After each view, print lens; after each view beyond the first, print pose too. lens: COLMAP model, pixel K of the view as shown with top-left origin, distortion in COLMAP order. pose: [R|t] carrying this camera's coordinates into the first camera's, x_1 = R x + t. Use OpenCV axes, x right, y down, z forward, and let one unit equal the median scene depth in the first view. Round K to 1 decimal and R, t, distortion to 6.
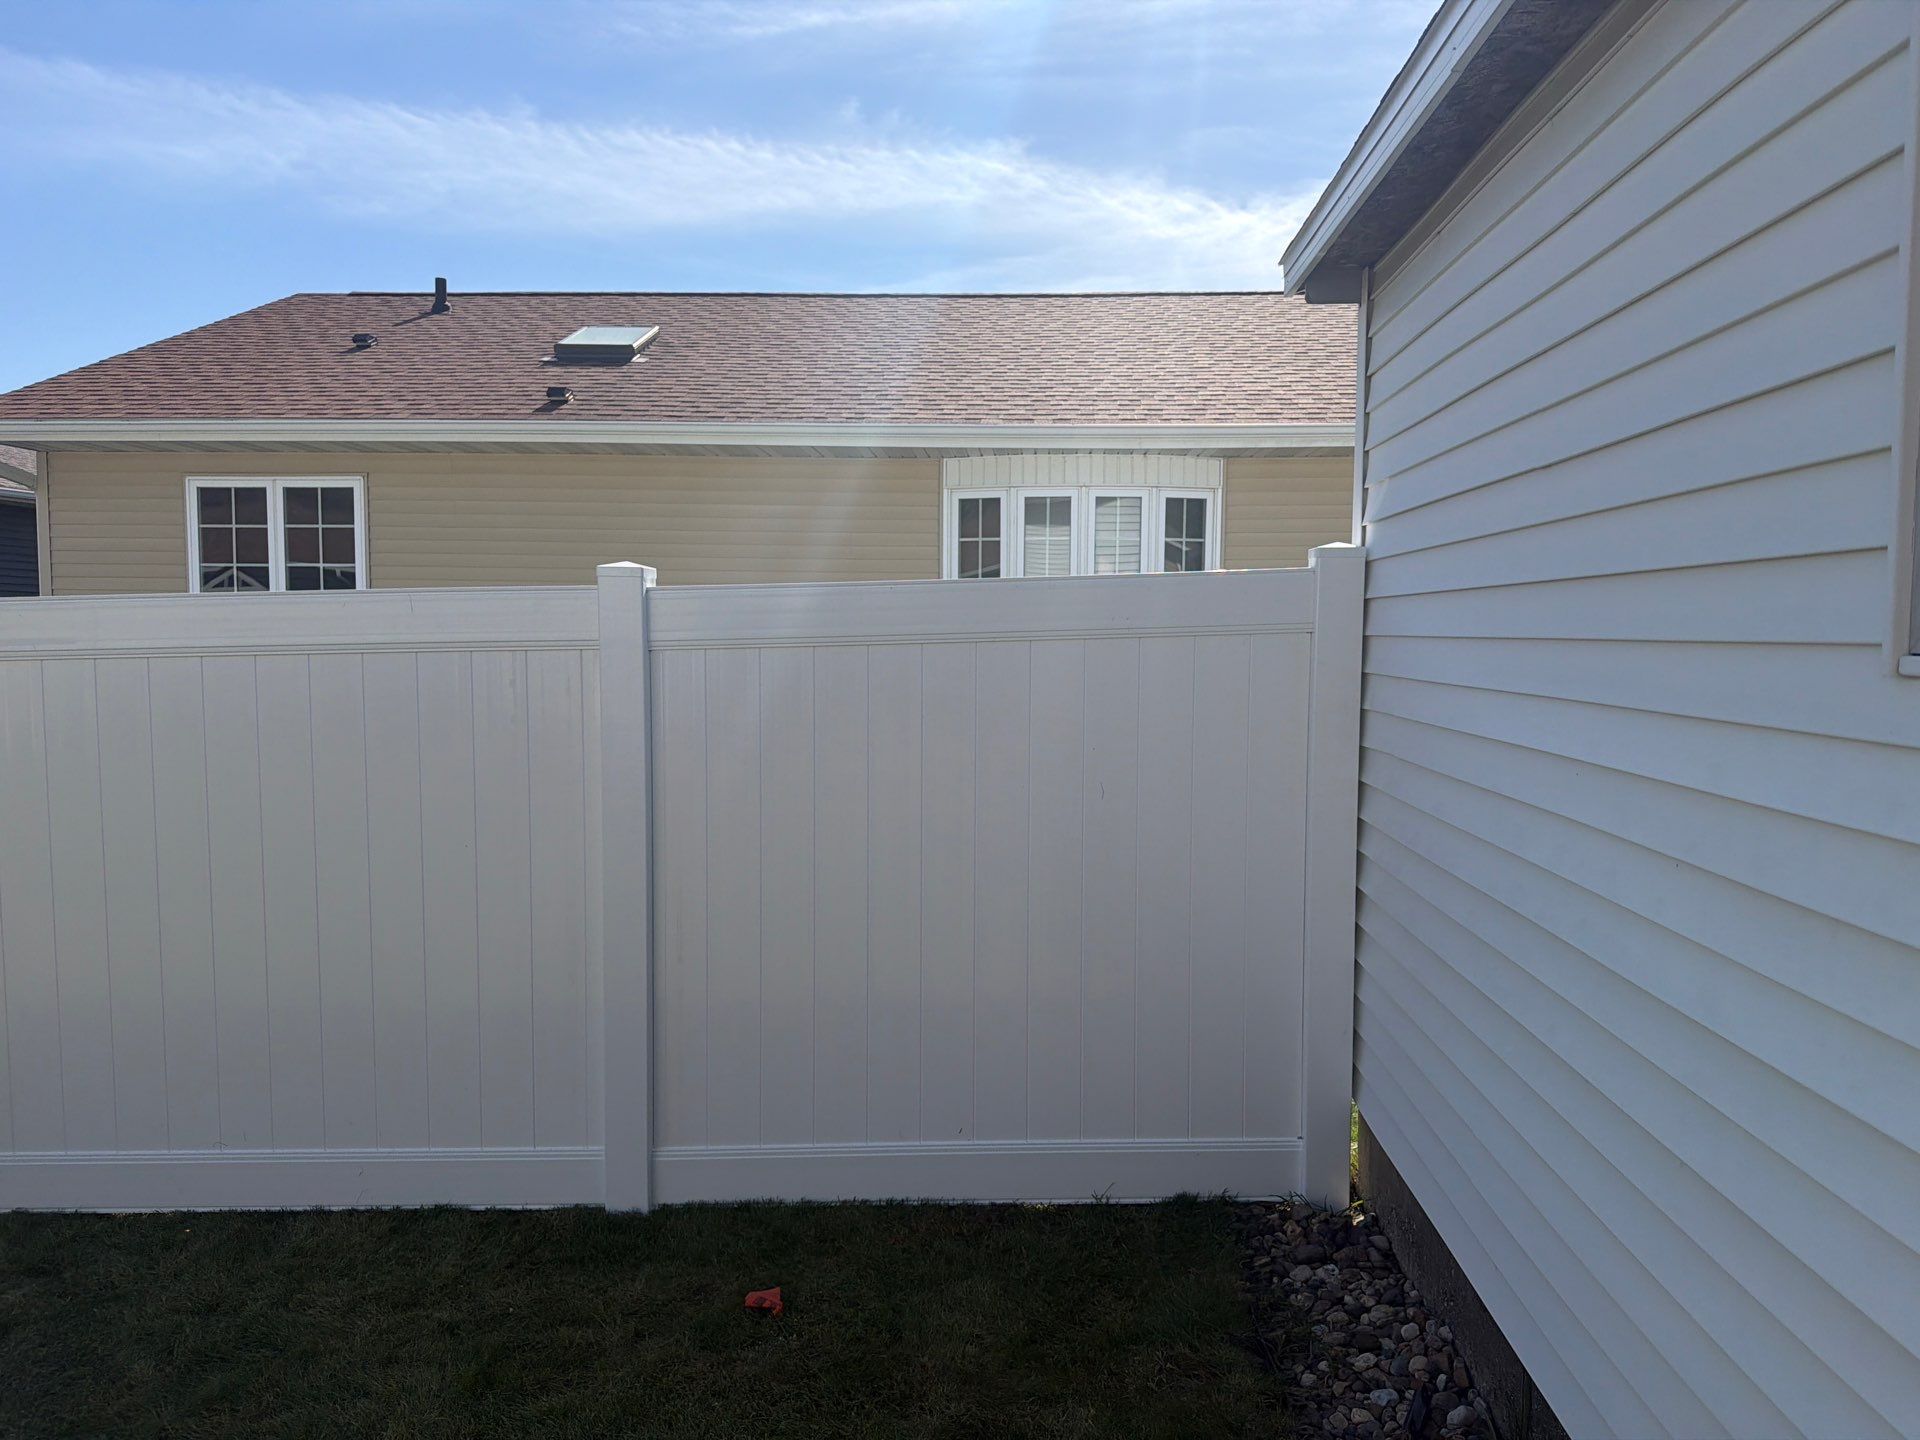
lens RADIAL K [[1362.9, 0, 1008.5], [0, 1362.9, 725.0], [0, 0, 1]] dist [0.019981, -0.008750]
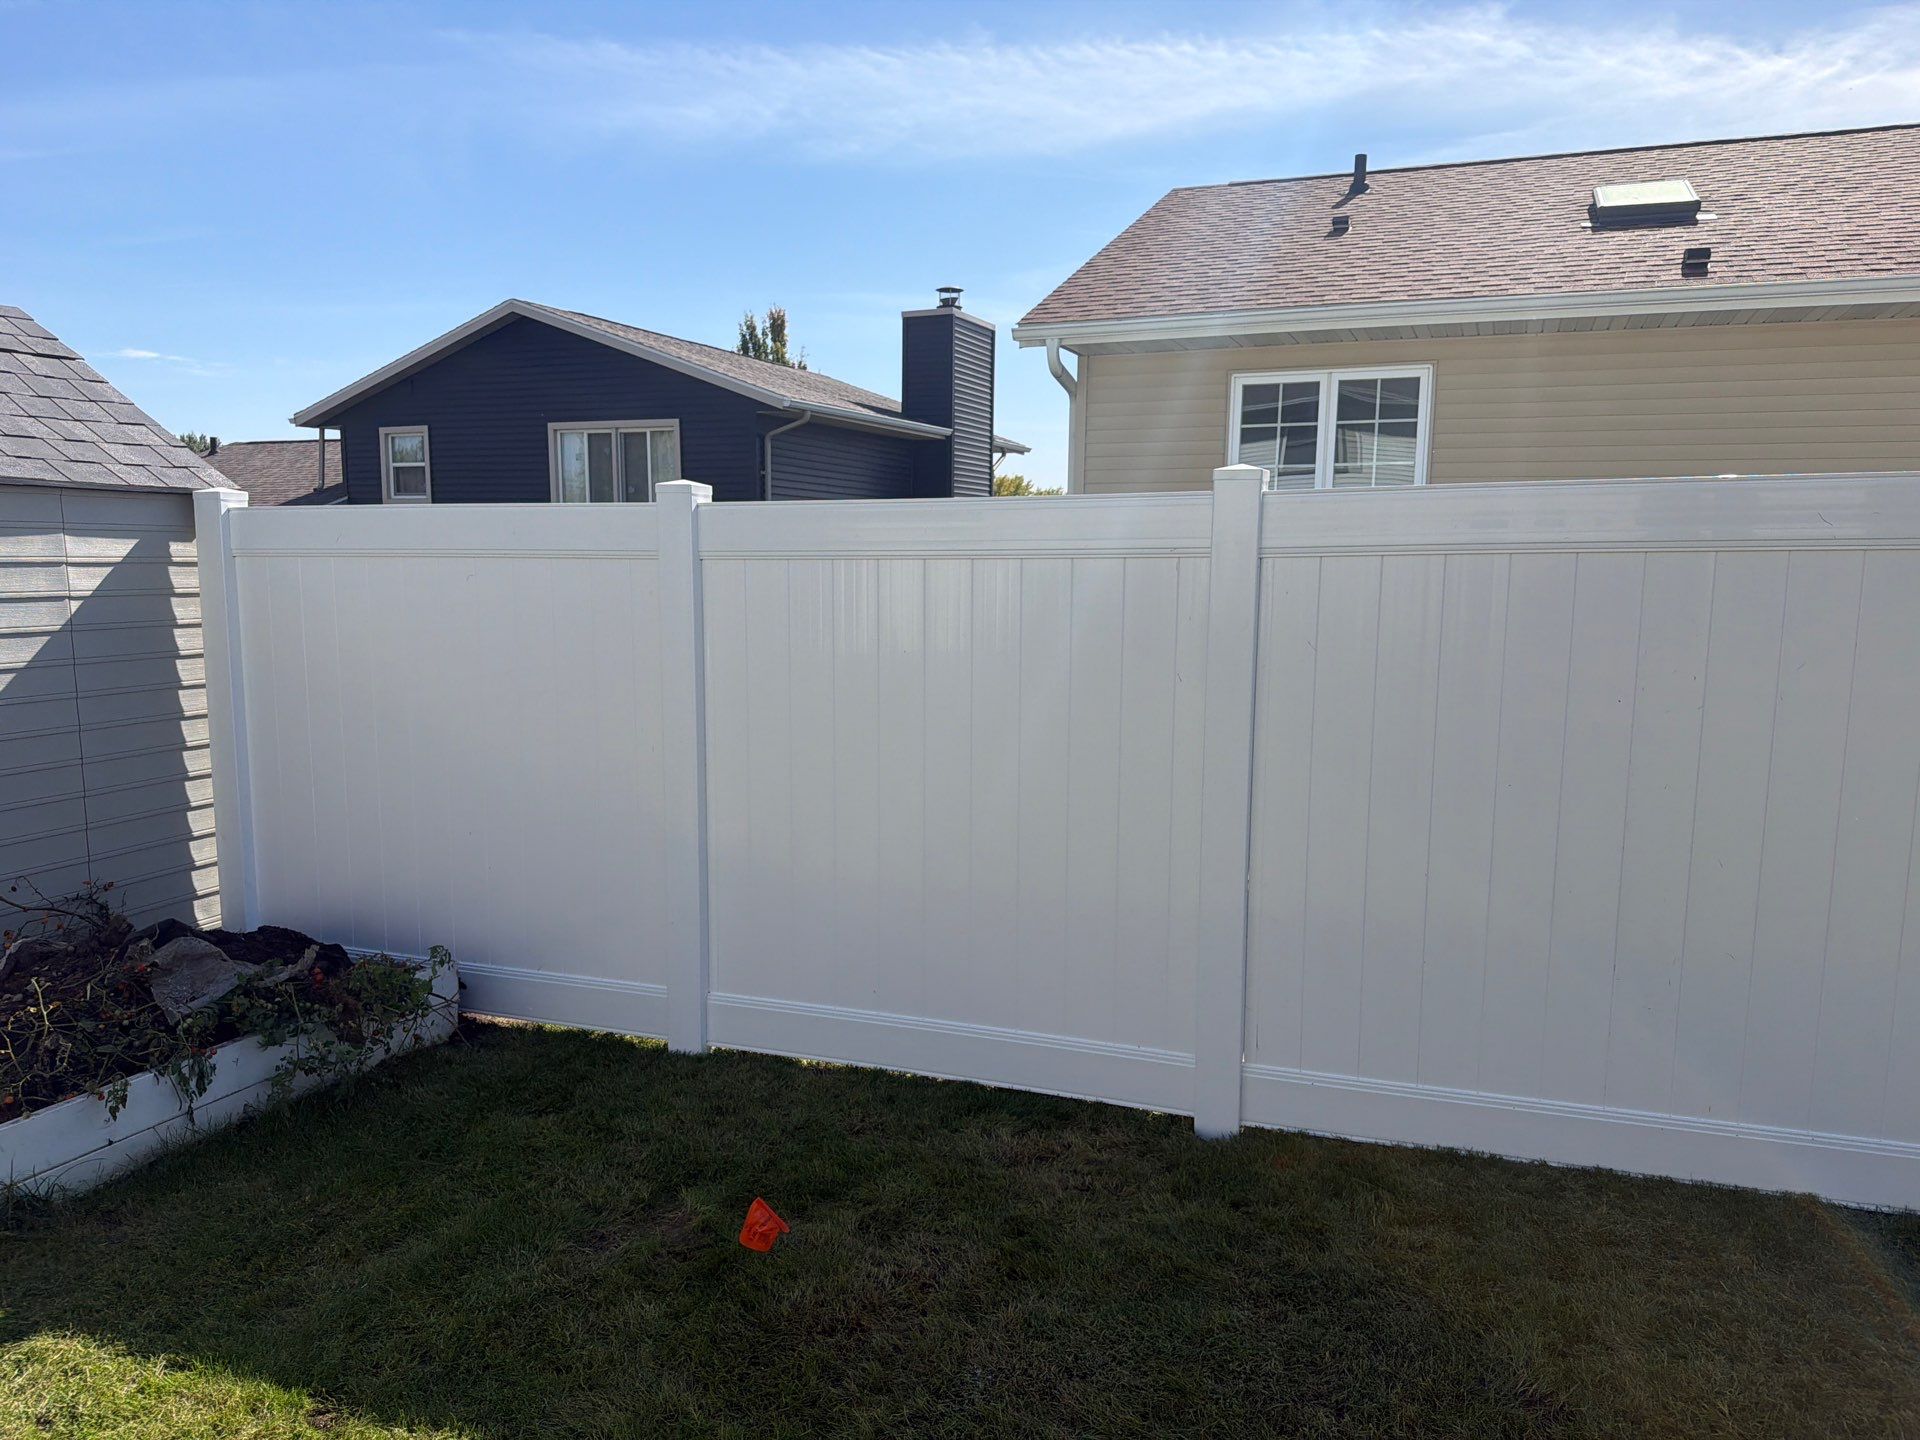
lens RADIAL K [[1371.5, 0, 948.6], [0, 1371.5, 698.4], [0, 0, 1]] dist [0.049942, -0.047145]
pose [[0.944911, 0.038527, -0.325051, -0.427877], [-0.025981, 0.998744, 0.042851, 0.009865], [0.326294, -0.032045, 0.944725, 0.010130]]
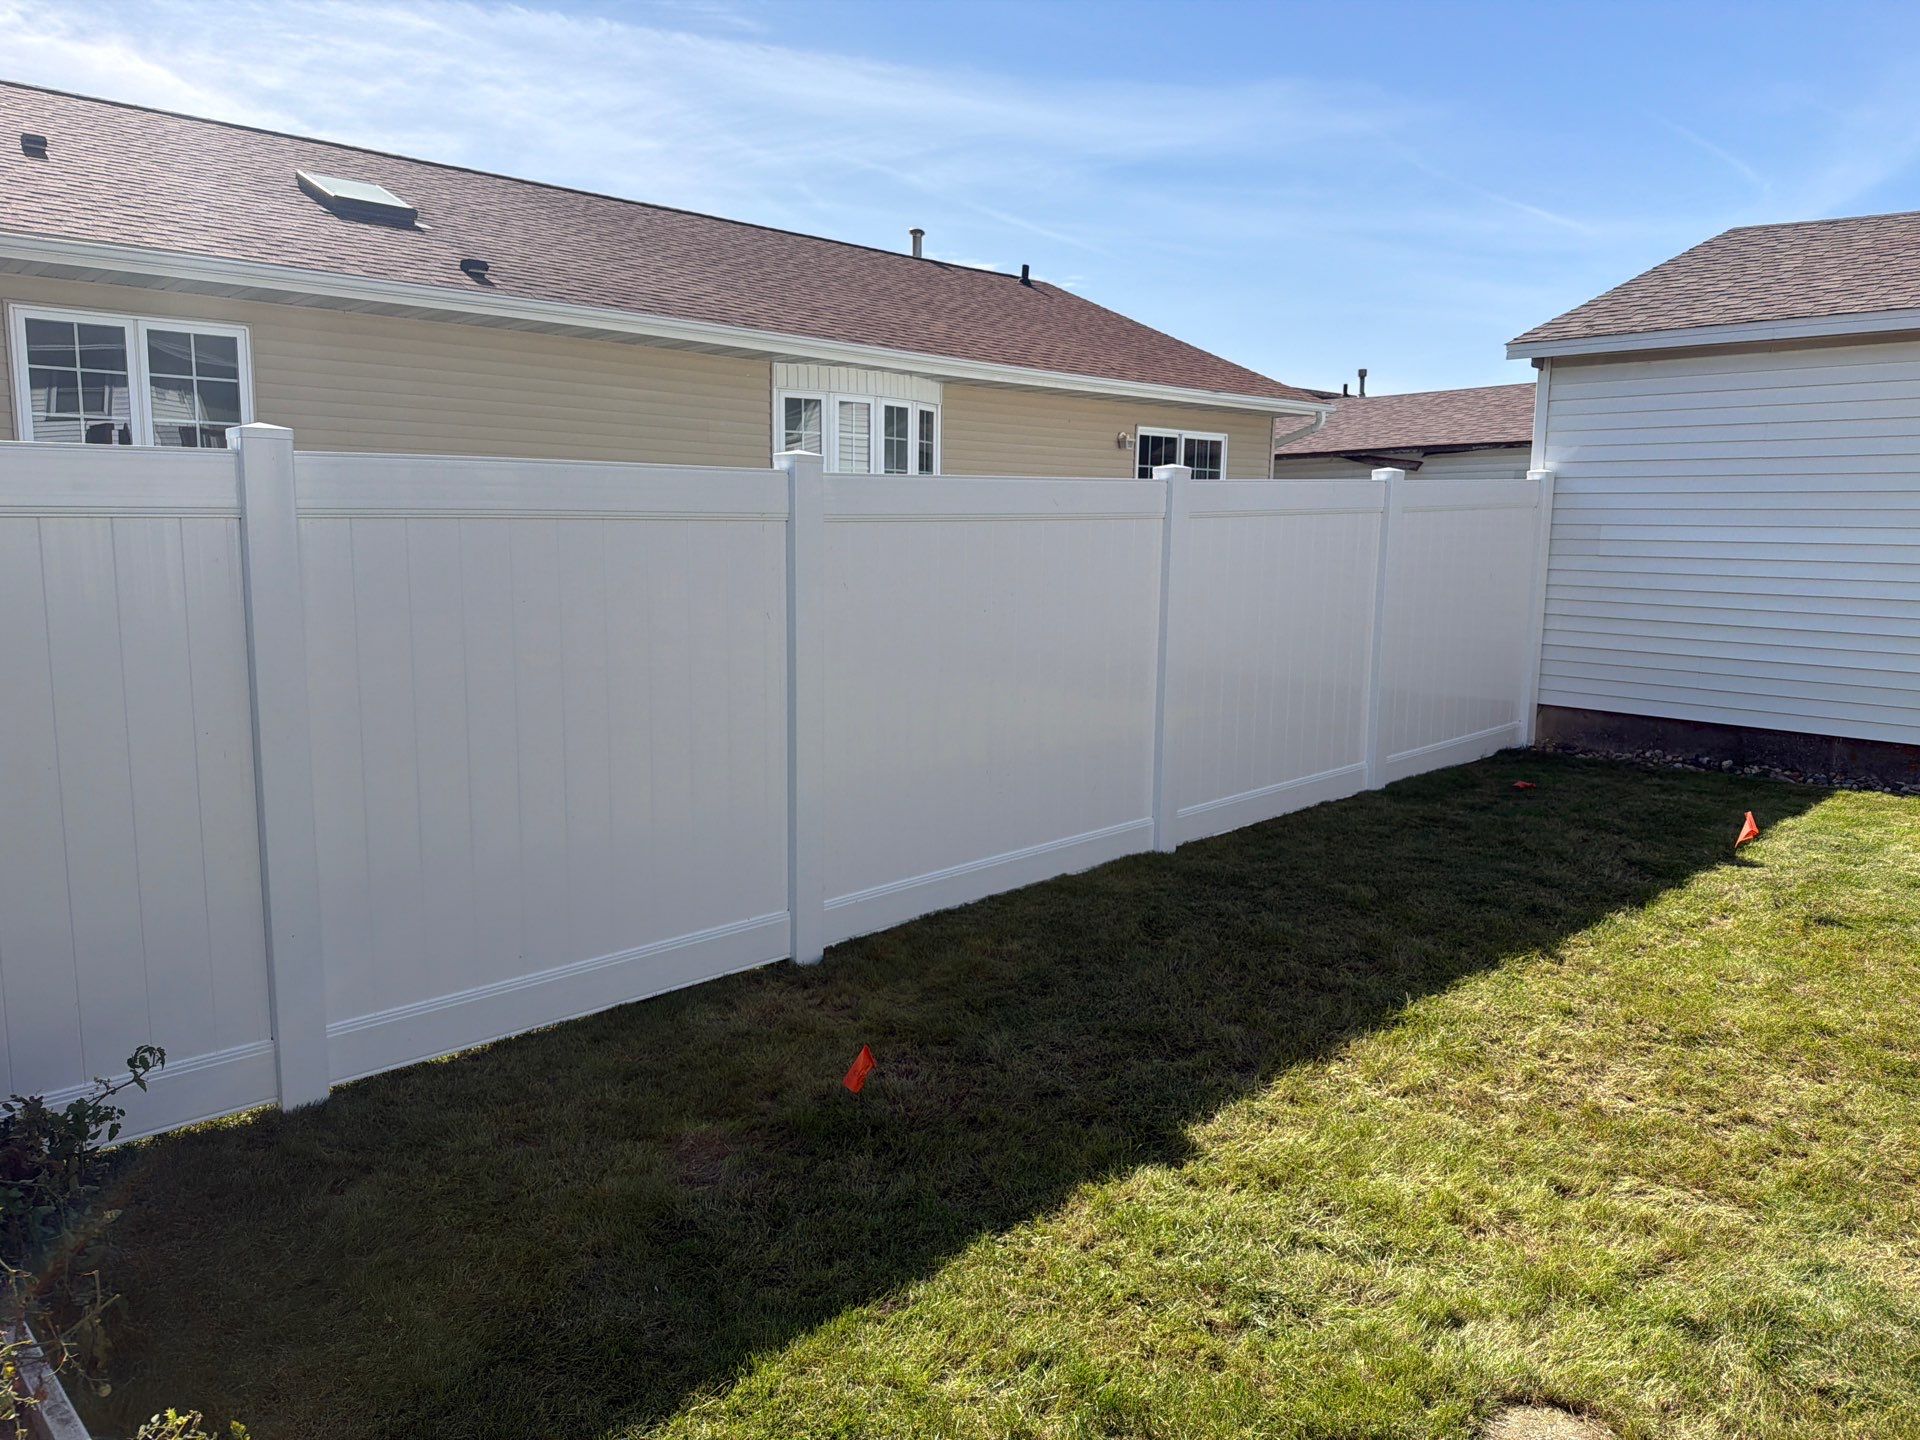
lens RADIAL K [[1345.3, 0, 944.9], [0, 1345.3, 716.5], [0, 0, 1]] dist [0.039324, -0.049071]
pose [[0.708630, -0.096447, 0.698957, -0.733539], [0.039504, 0.994483, 0.097176, 0.009000], [-0.704473, -0.041250, 0.708531, 0.009890]]
